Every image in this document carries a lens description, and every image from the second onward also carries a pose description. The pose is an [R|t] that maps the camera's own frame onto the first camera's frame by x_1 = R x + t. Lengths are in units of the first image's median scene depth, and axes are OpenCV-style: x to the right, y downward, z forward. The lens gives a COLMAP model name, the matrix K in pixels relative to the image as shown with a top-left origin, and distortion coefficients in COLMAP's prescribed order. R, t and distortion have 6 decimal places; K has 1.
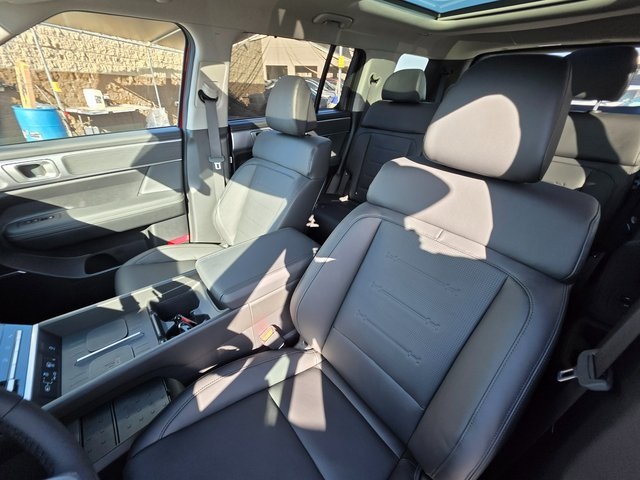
lens RADIAL K [[257.6, 0, 319.8], [0, 257.6, 242.0], [0, 0, 1]] dist [0.002363, -0.000784]
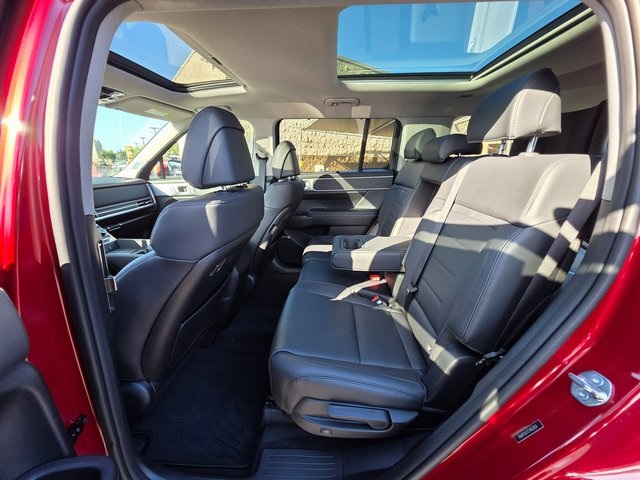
lens RADIAL K [[257.6, 0, 322.6], [0, 257.6, 243.1], [0, 0, 1]] dist [0.002363, -0.000784]
pose [[0.729065, 0.185152, -0.658925, 1.002417], [-0.342118, 0.932402, -0.116538, -0.008350], [0.592806, 0.310394, 0.743126, 0.205820]]
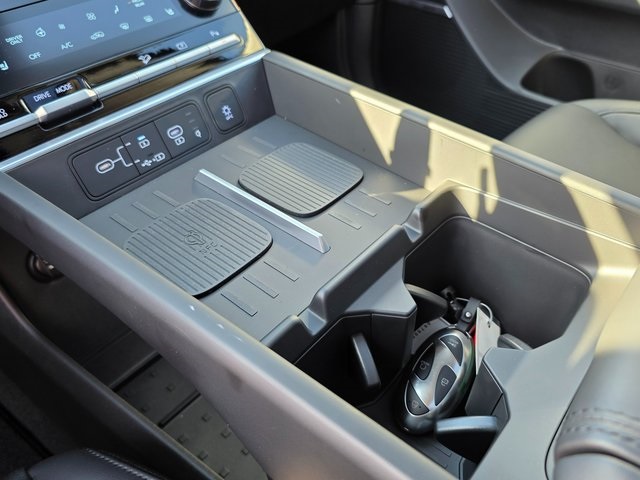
lens RADIAL K [[539.5, 0, 320.0], [0, 539.5, 242.6], [0, 0, 1]] dist [0.021197, -0.036447]
pose [[0.173331, 0.639762, -0.748773, -0.157114], [-0.513040, 0.707631, 0.485847, 0.047999], [0.840682, 0.299938, 0.450878, 0.430600]]
